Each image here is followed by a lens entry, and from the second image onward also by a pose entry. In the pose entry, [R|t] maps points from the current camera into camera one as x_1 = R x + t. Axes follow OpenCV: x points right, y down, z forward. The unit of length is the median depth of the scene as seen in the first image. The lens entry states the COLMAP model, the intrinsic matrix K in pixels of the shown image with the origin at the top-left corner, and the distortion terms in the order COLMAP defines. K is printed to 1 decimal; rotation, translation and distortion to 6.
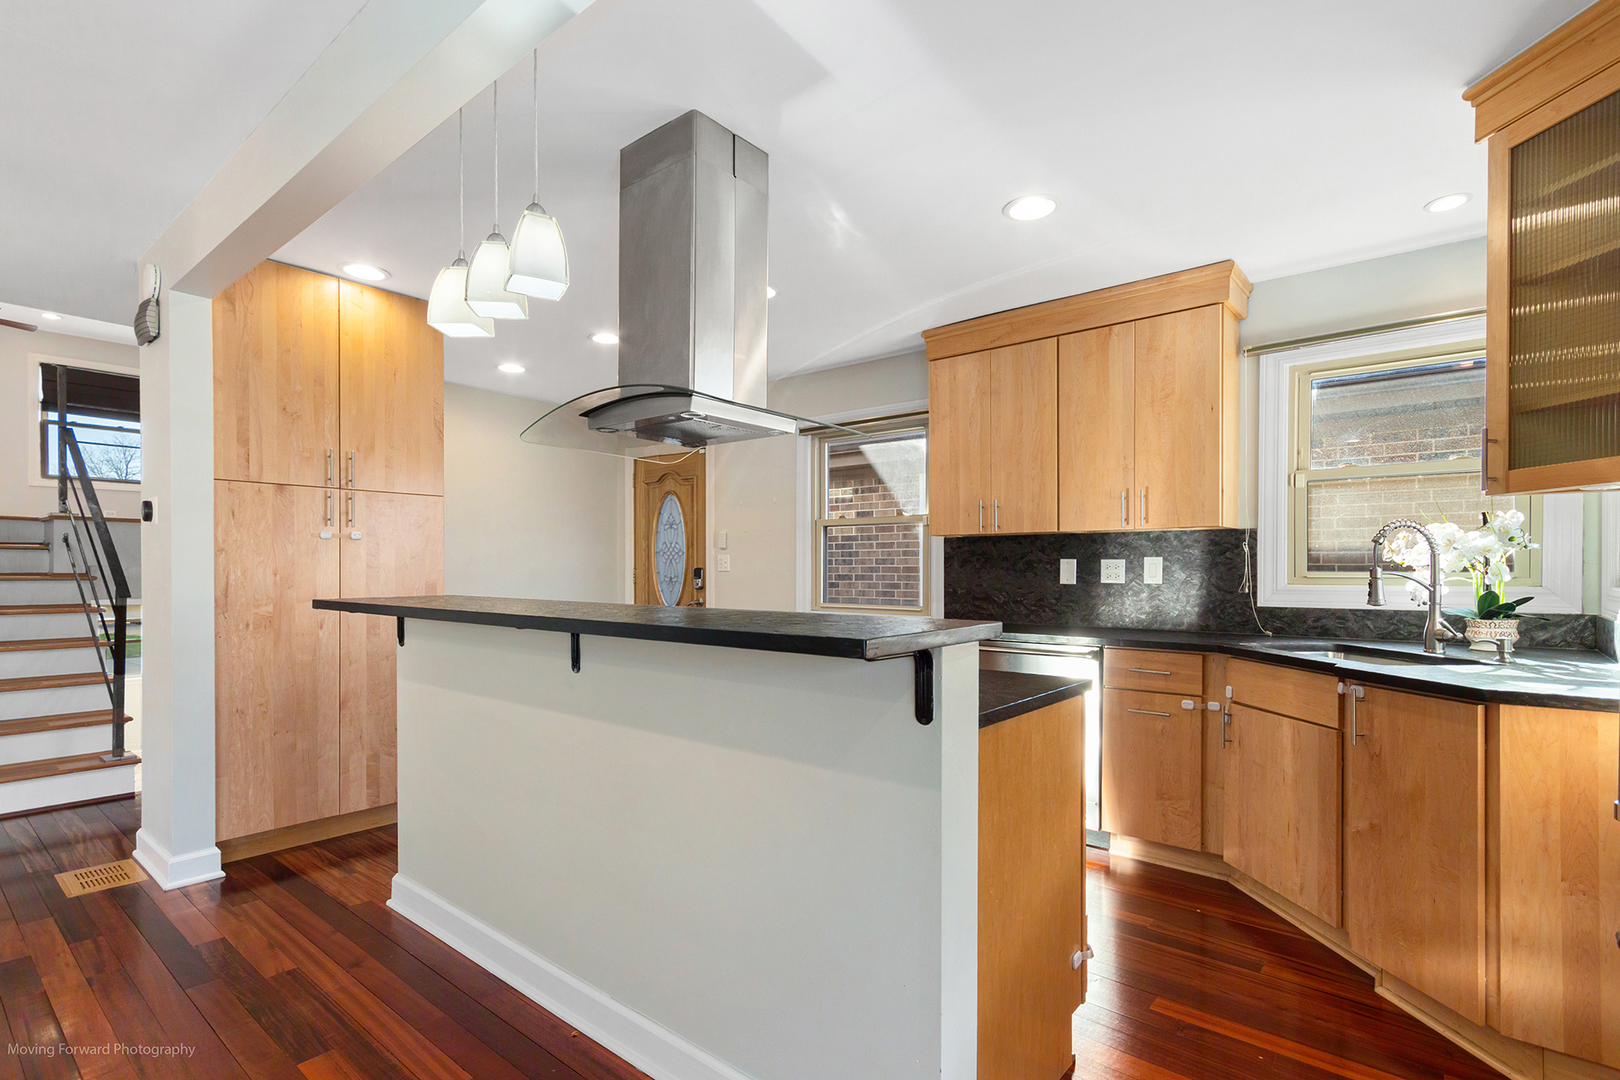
lens RADIAL K [[784.4, 0, 813.0], [0, 784.4, 576.3], [0, 0, 1]] dist [0.005391, -0.000461]
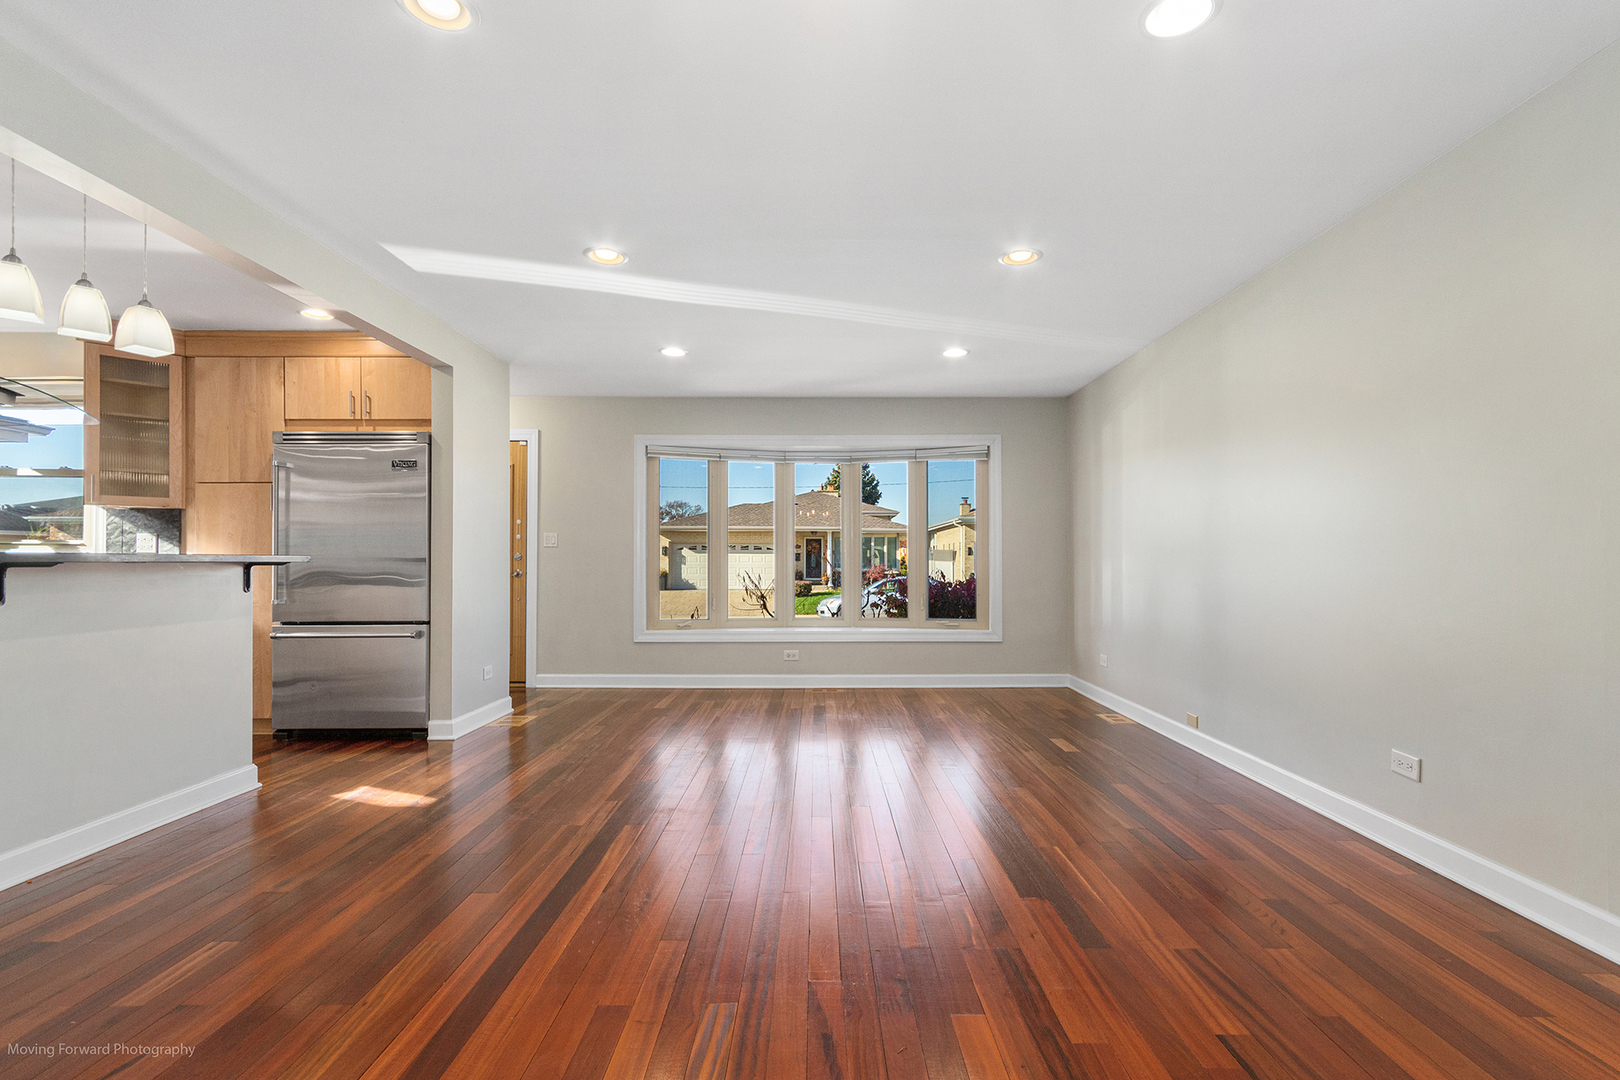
lens RADIAL K [[751.8, 0, 814.1], [0, 751.8, 550.2], [0, 0, 1]] dist [0.008917, 0.000208]
pose [[-0.644365, 0.010701, 0.764643, -1.208635], [0.006510, 0.999943, -0.008508, 0.033164], [-0.764691, -0.000504, -0.644397, 0.470261]]
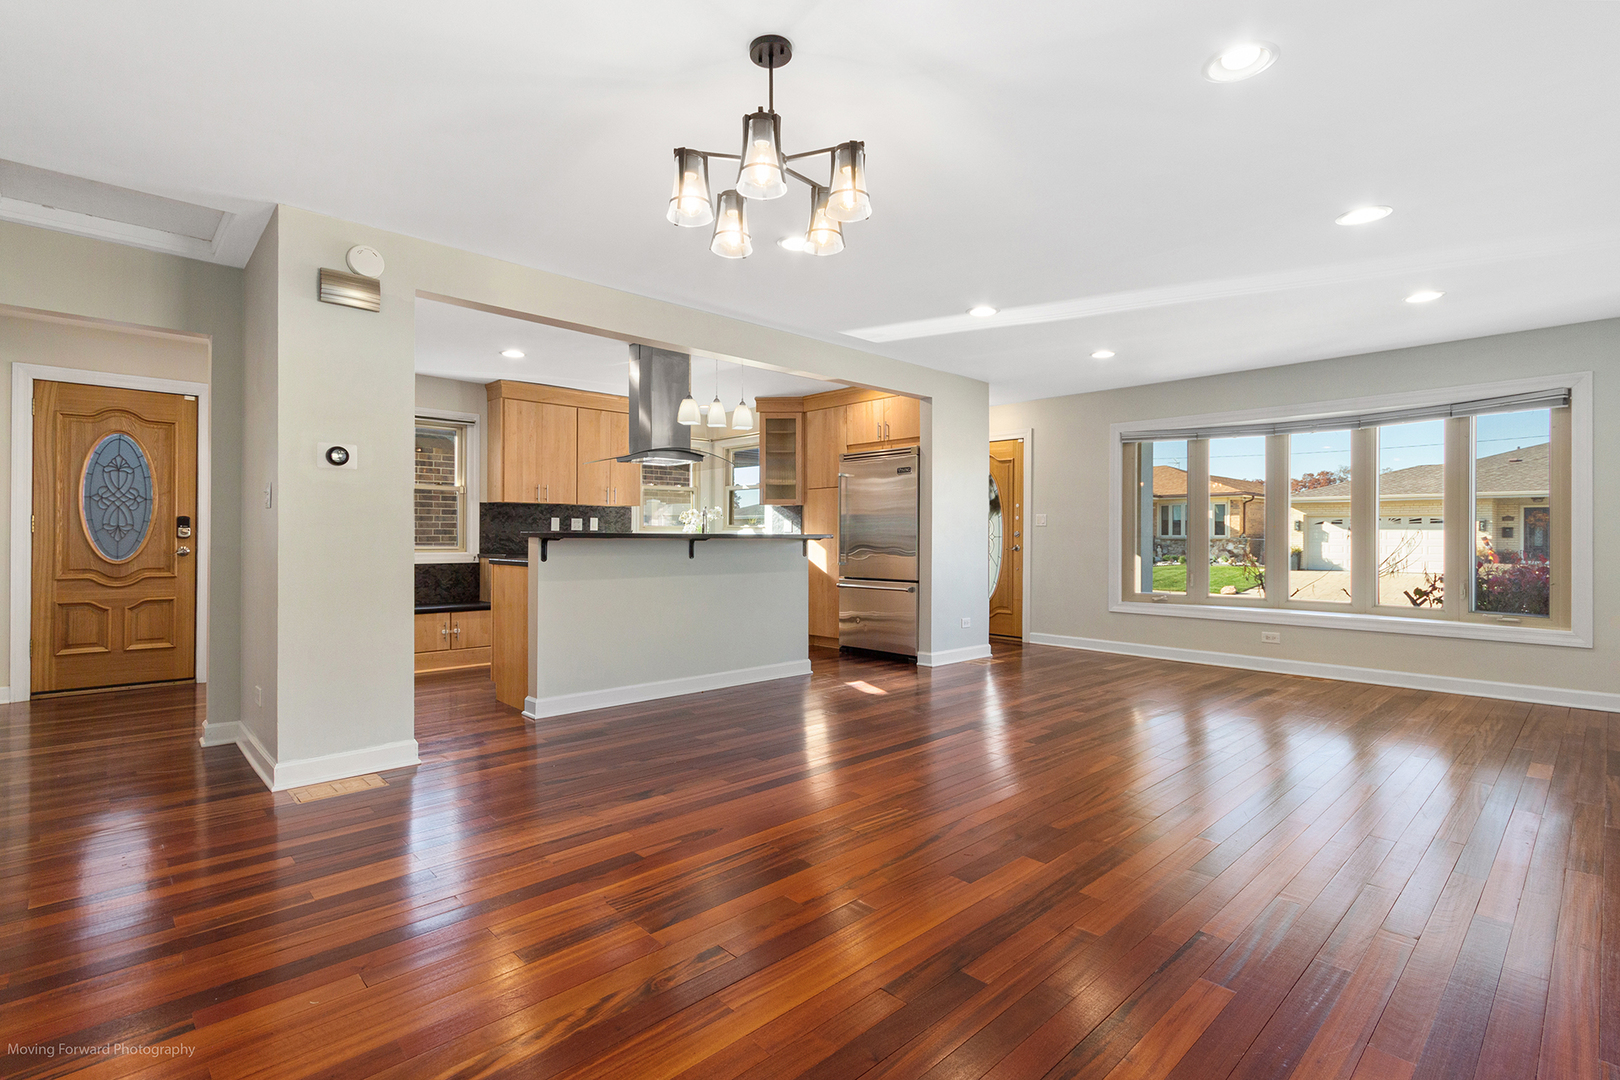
lens RADIAL K [[751.8, 0, 816.8], [0, 751.8, 538.5], [0, 0, 1]] dist [0.008917, 0.000208]
pose [[0.105402, -0.003653, 0.994423, -1.622606], [0.006118, 0.999977, 0.003025, 0.030564], [-0.994411, 0.005765, 0.105422, 0.194428]]
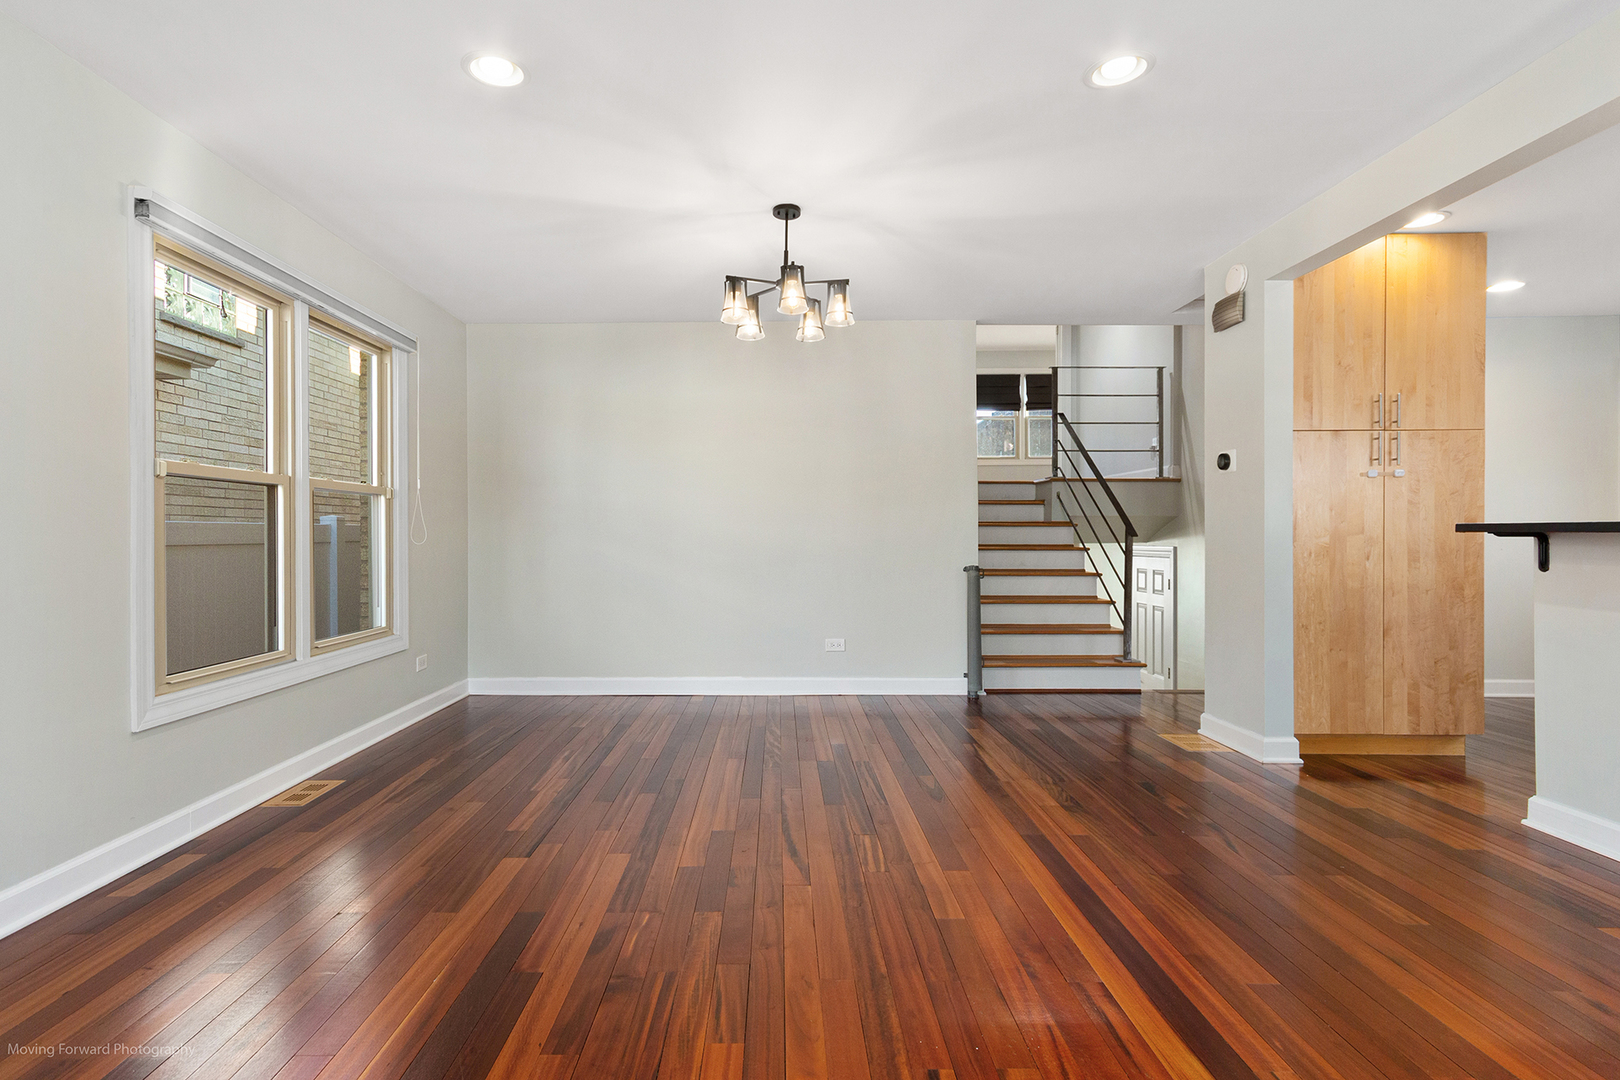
lens RADIAL K [[806.9, 0, 760.3], [0, 806.9, 537.2], [0, 0, 1]] dist [0.011341, 0.001839]
pose [[0.630212, -0.001674, -0.776421, -0.269967], [-0.004527, 0.999973, -0.005830, 0.043840], [0.776410, 0.007189, 0.630187, -0.353805]]
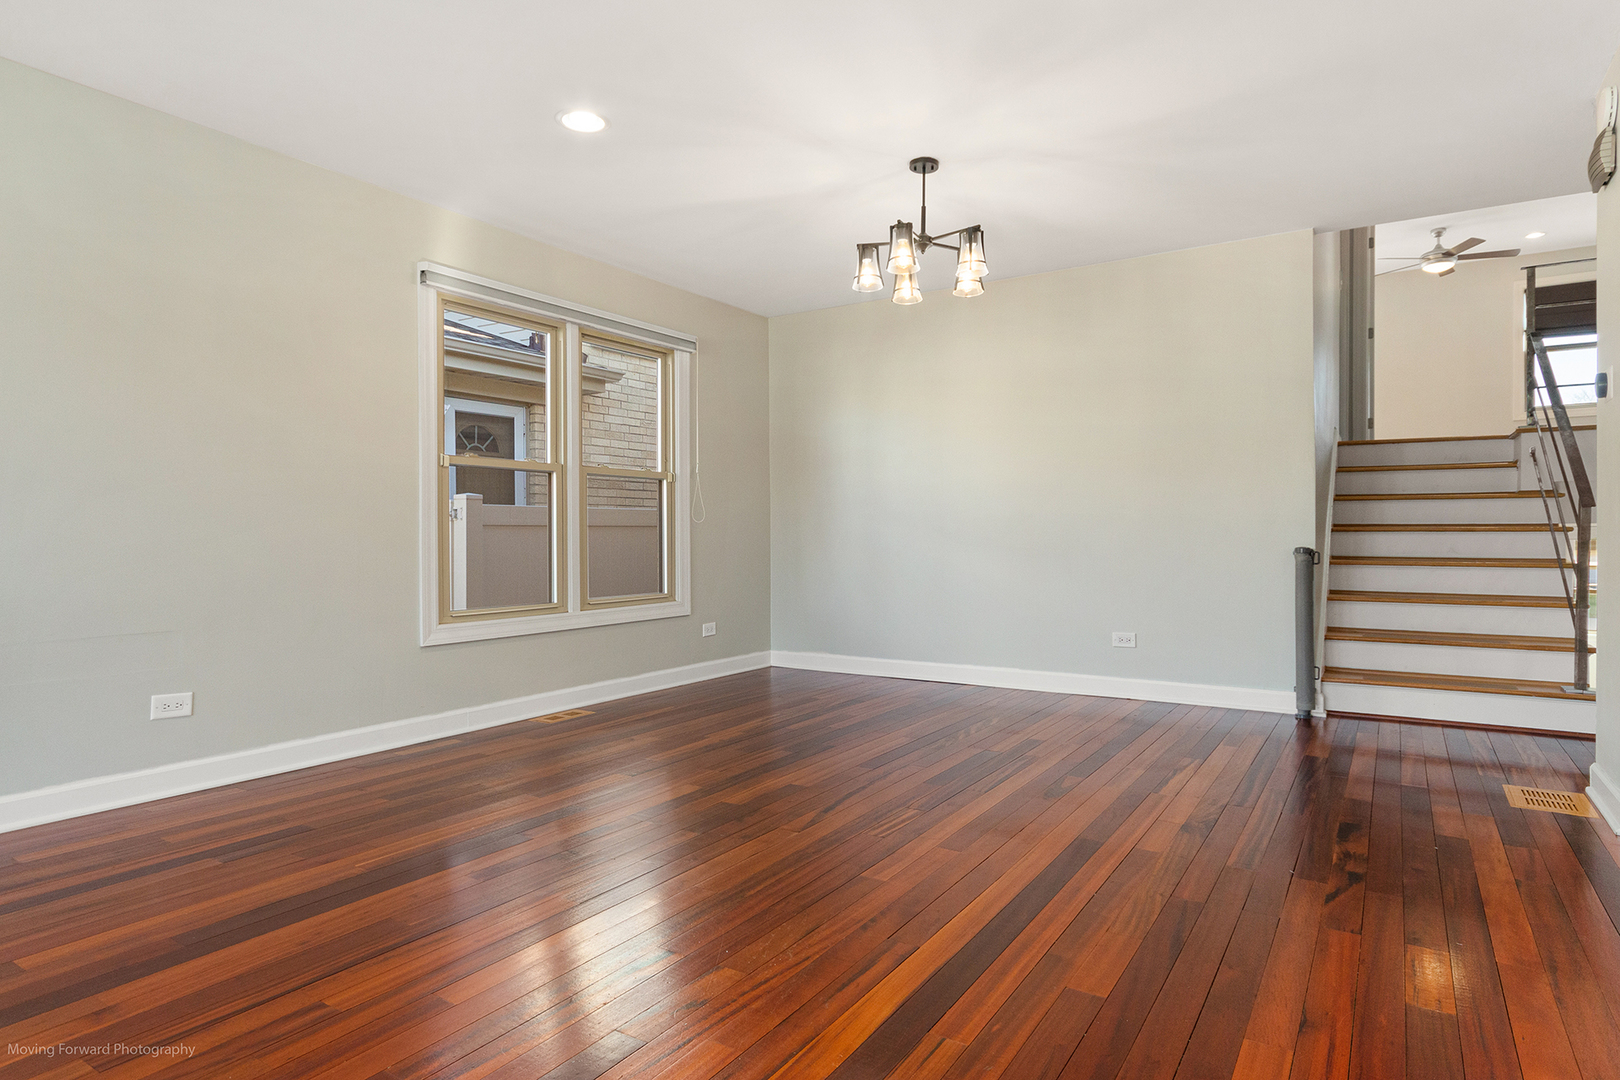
lens RADIAL K [[908.6, 0, 797.9], [0, 908.6, 536.7], [0, 0, 1]] dist [0.007393, -0.003629]
pose [[0.111643, -0.000557, -0.993748, 0.026279], [-0.006422, 0.999979, -0.001282, 0.076882], [0.993728, 0.006525, 0.111637, 0.031659]]
